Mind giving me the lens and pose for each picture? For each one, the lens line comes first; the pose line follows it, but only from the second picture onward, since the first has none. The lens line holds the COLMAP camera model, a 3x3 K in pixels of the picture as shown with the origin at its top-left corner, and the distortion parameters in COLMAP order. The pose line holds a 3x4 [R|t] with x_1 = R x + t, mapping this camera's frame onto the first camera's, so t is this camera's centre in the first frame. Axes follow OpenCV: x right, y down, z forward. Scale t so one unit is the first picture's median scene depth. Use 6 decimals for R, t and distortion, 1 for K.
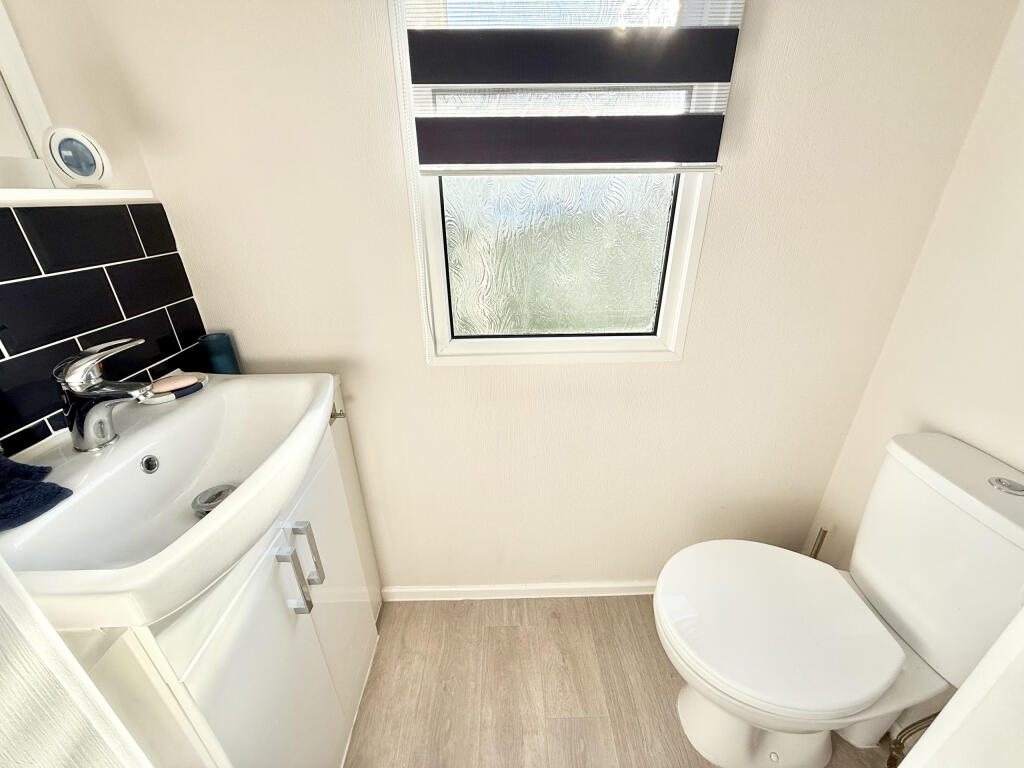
lens RADIAL K [[406.2, 0, 508.9], [0, 406.2, 384.1], [0, 0, 1]] dist [0.001129, -0.000638]
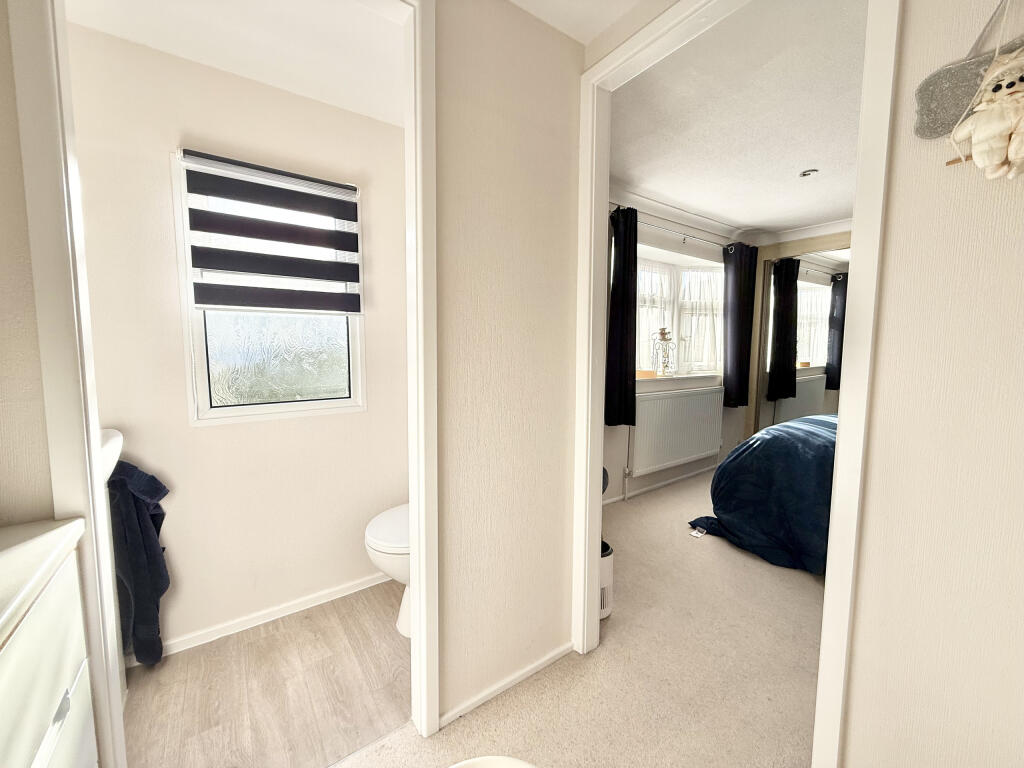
lens RADIAL K [[406.2, 0, 507.6], [0, 406.2, 385.0], [0, 0, 1]] dist [0.001129, -0.000638]
pose [[0.825201, -0.042656, 0.563226, -0.073367], [0.221576, 0.941665, -0.253320, 0.428929], [-0.519565, 0.333838, 0.786515, -0.777674]]
